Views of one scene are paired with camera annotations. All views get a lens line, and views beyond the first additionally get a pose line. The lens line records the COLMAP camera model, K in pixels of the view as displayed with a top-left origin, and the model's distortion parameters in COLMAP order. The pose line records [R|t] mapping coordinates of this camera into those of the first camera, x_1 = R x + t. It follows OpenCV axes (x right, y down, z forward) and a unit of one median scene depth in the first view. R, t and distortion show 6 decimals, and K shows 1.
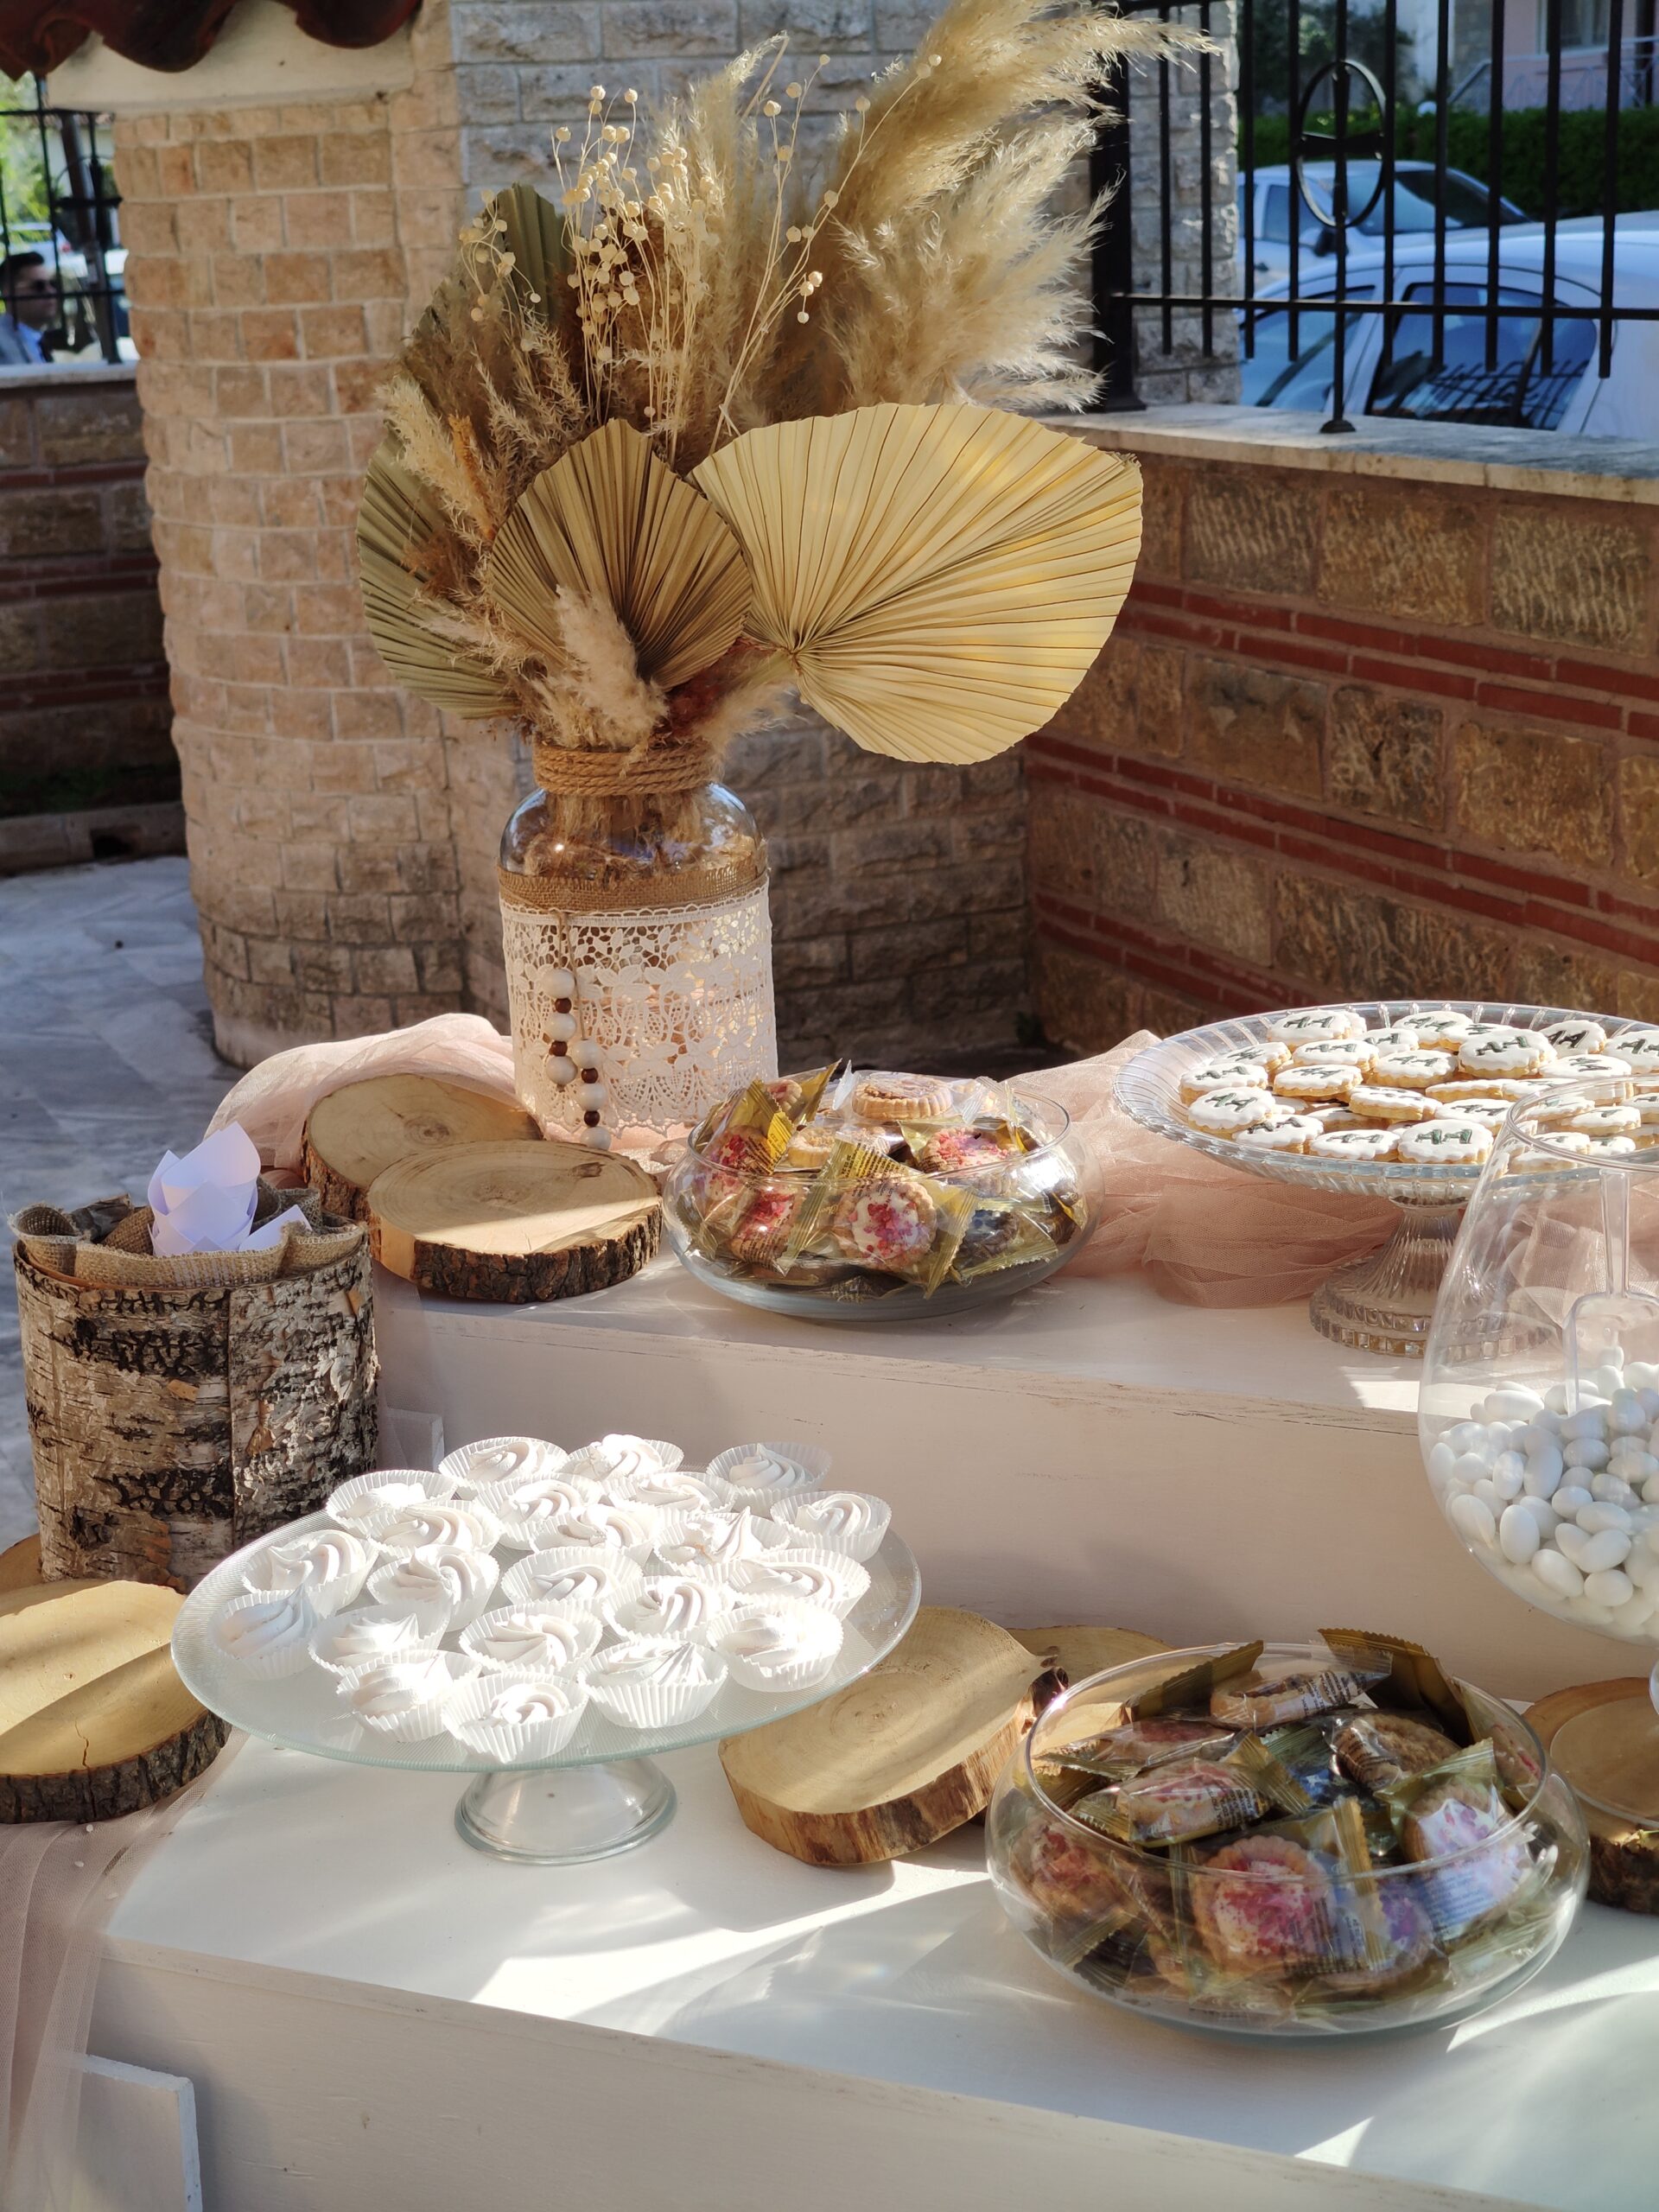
lens RADIAL K [[3308.5, 0, 819.8], [0, 3308.5, 1093.2], [0, 0, 1]] dist [0.052779, 0.000000]
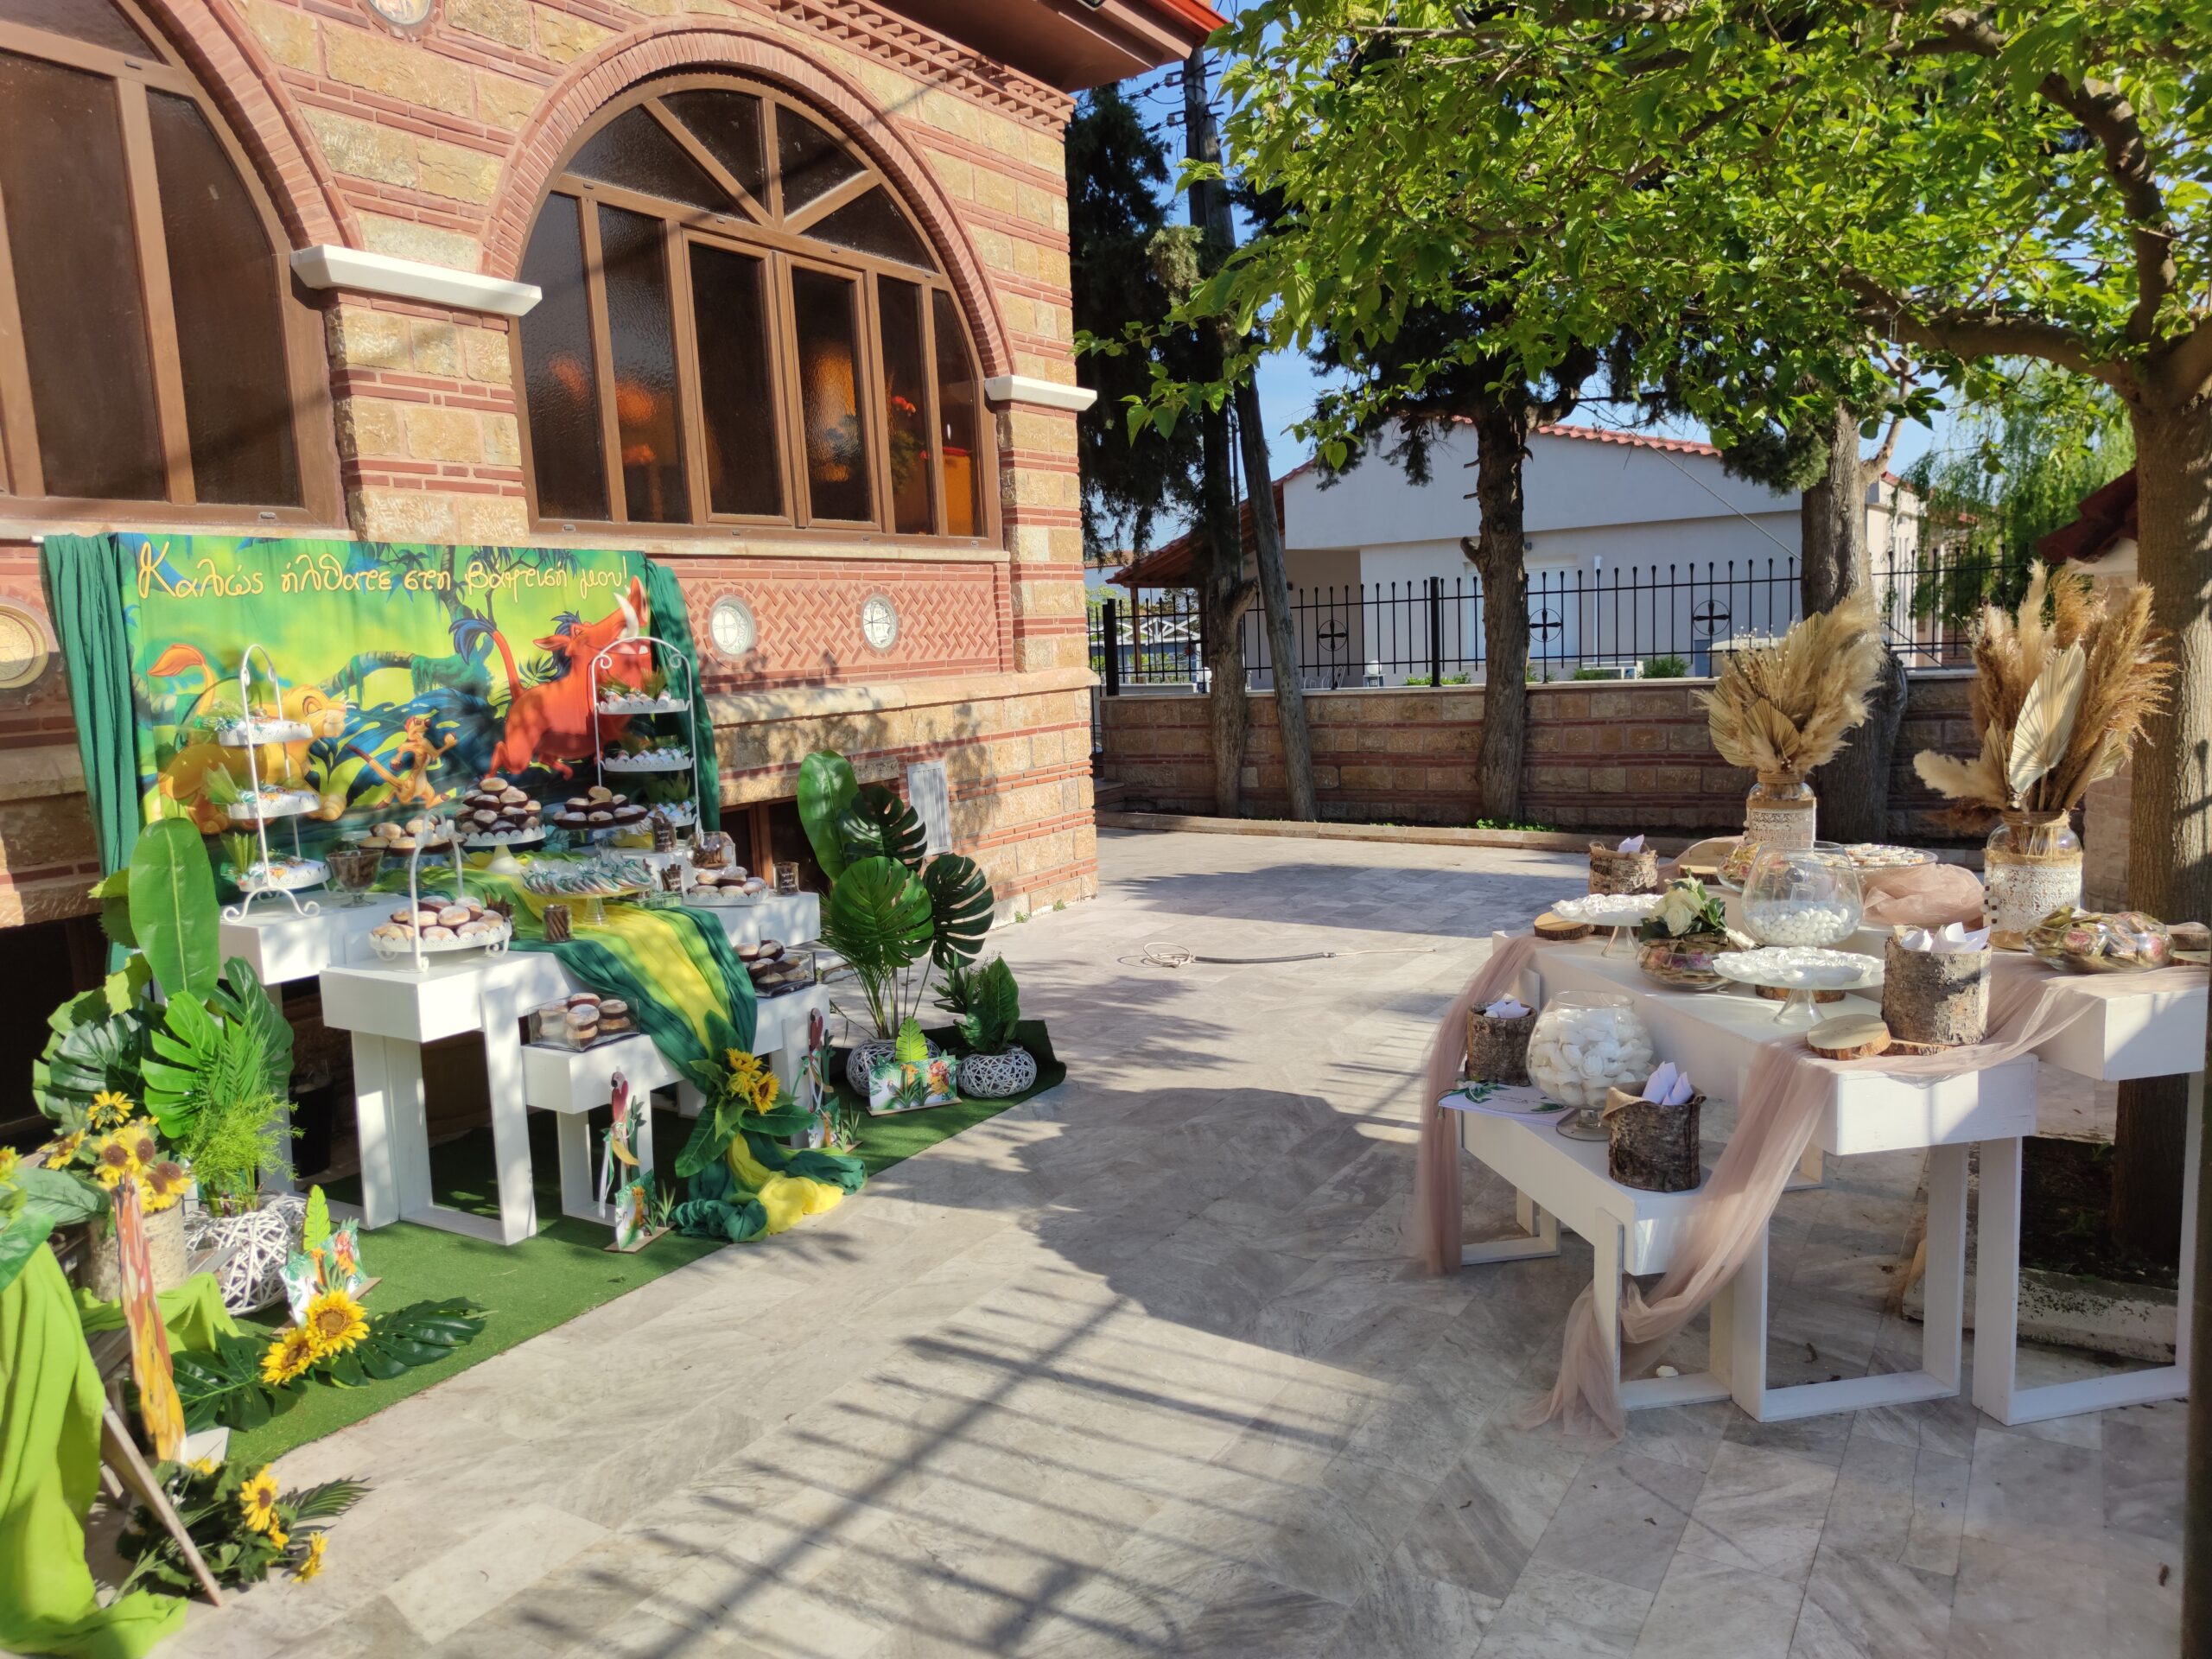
lens RADIAL K [[1593.6, 0, 1120.3], [0, 1593.6, 816.4], [0, 0, 1]] dist [0.023342, -0.015714]
pose [[0.574246, 0.111426, -0.811065, 0.404440], [-0.196386, 0.980517, -0.004338, 0.045453], [0.794779, 0.161773, 0.584940, -0.311892]]
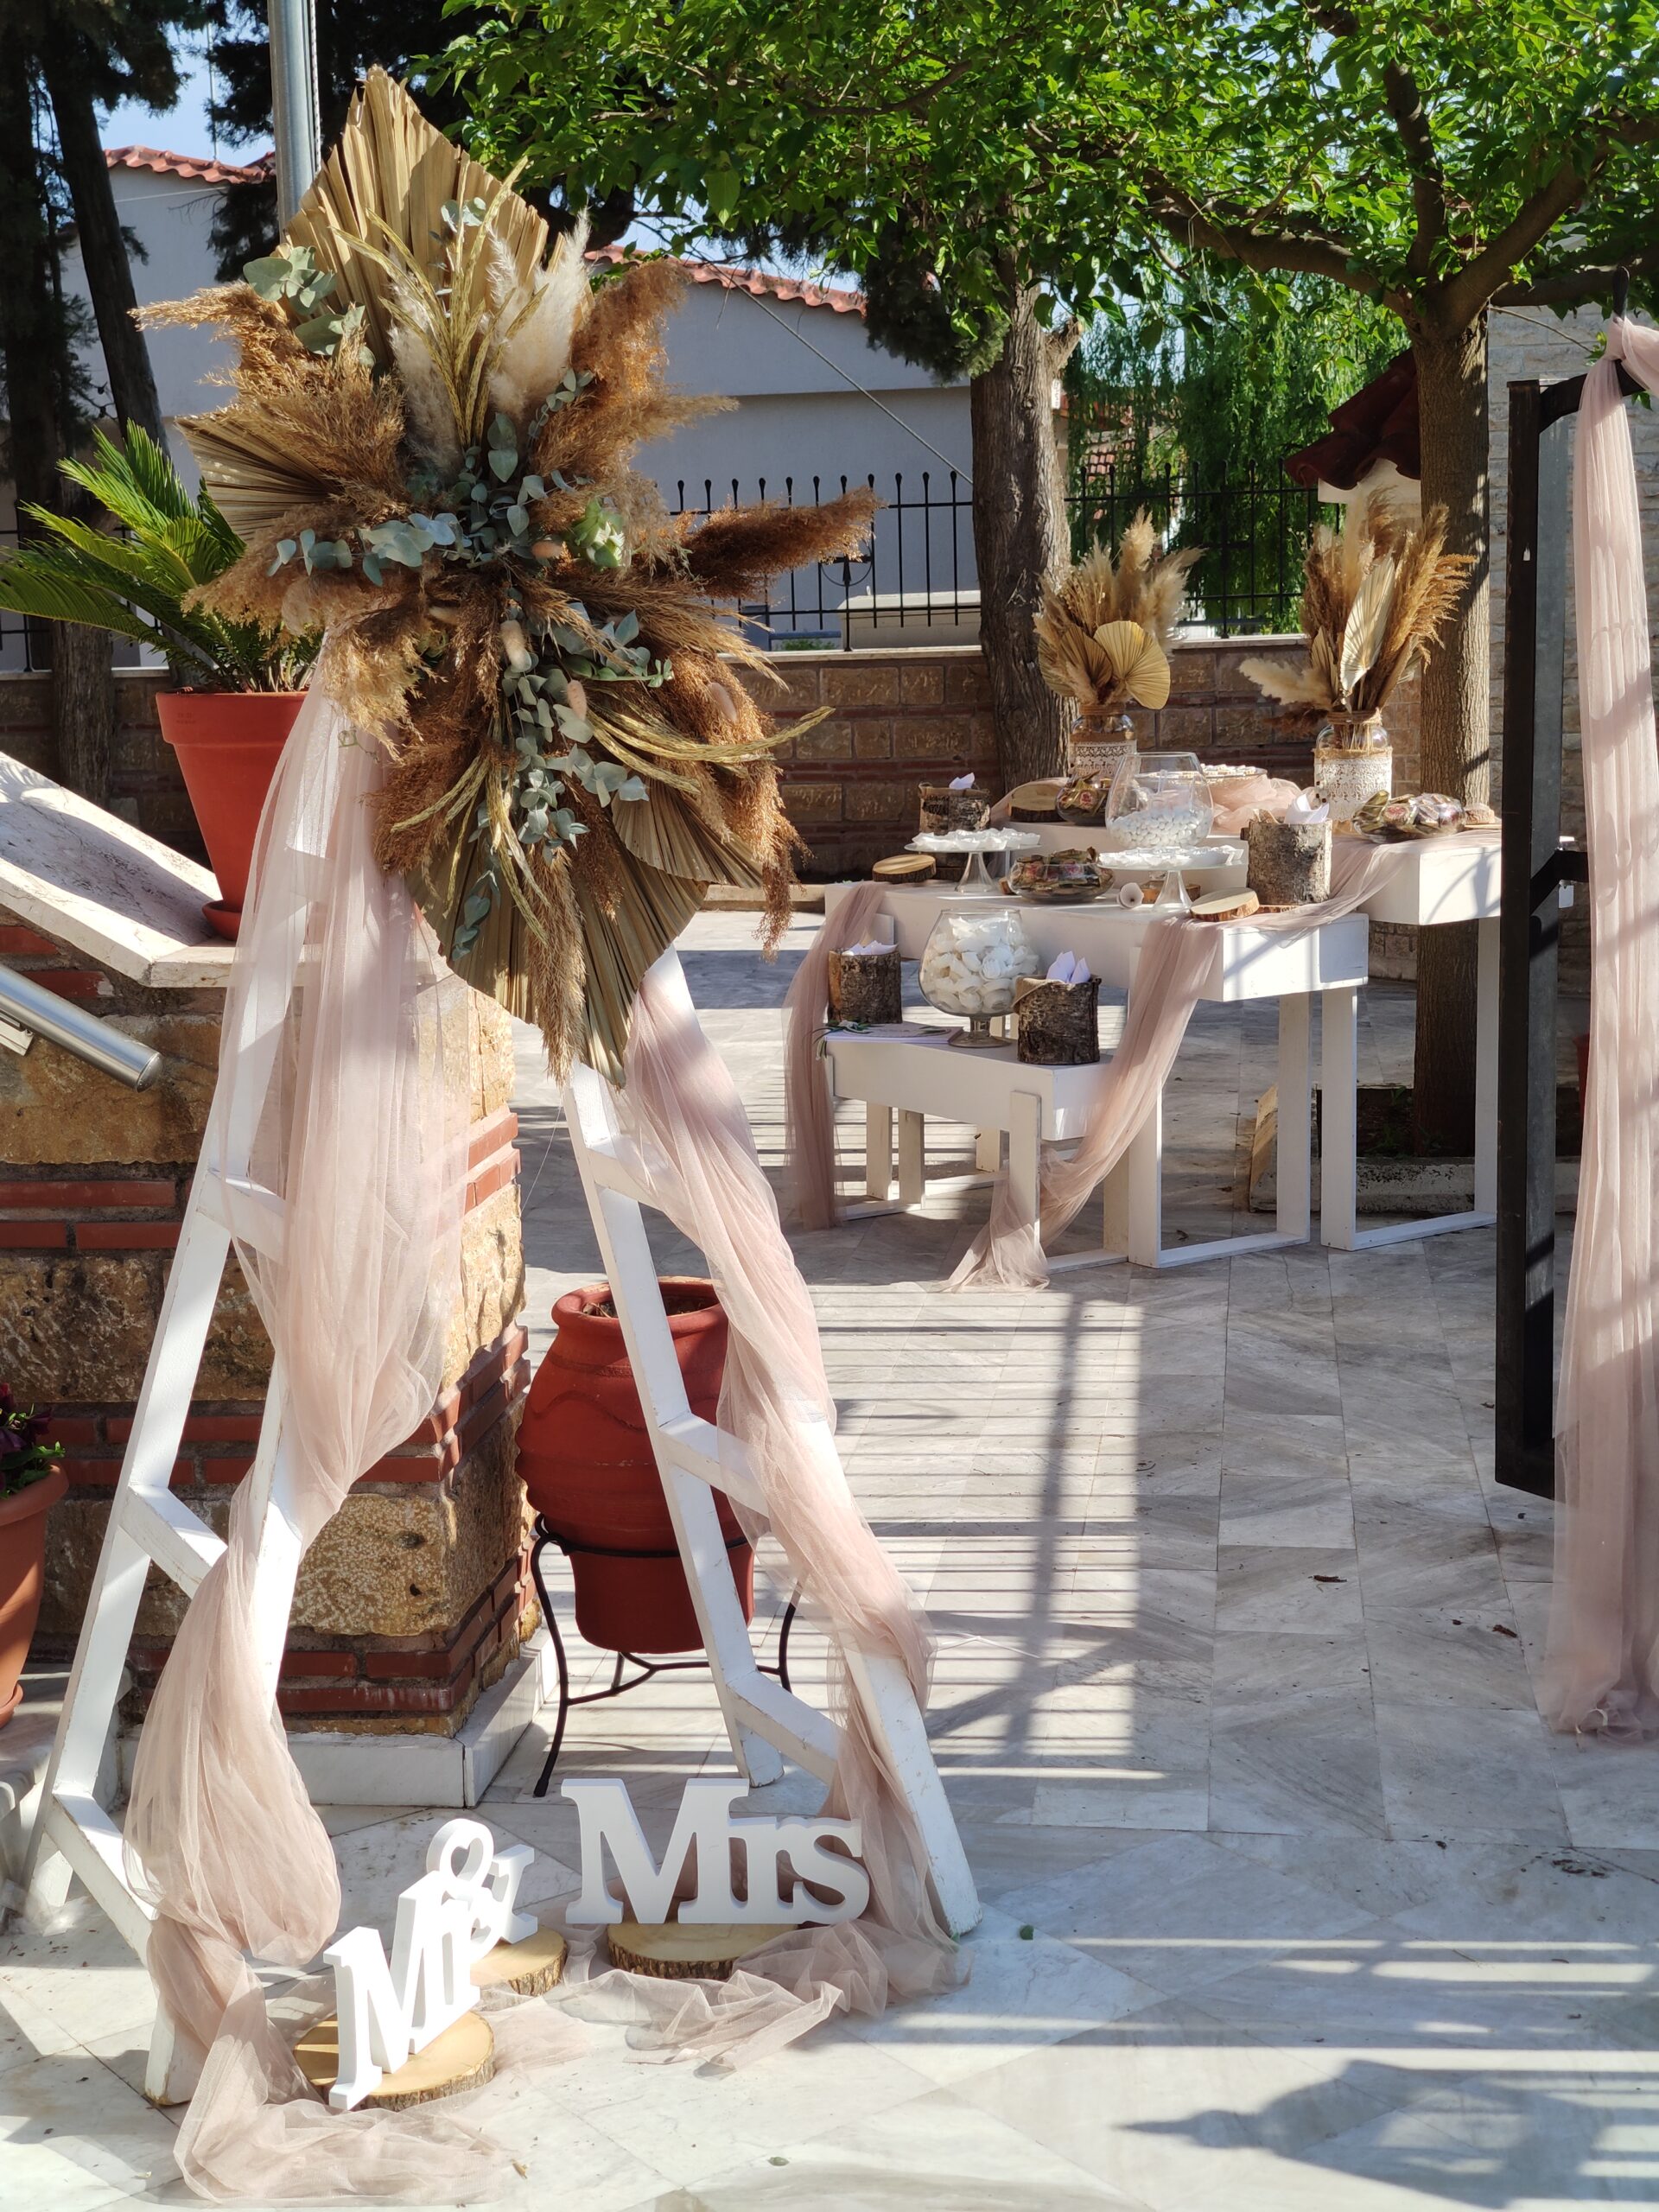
lens RADIAL K [[3308.5, 0, 823.8], [0, 3308.5, 1104.6], [0, 0, 1]] dist [0.052779, 0.000000]
pose [[0.850371, 0.101498, -0.516302, 0.636208], [-0.142466, 0.988982, -0.040227, 0.209582], [0.506531, 0.107763, 0.855461, -0.914638]]
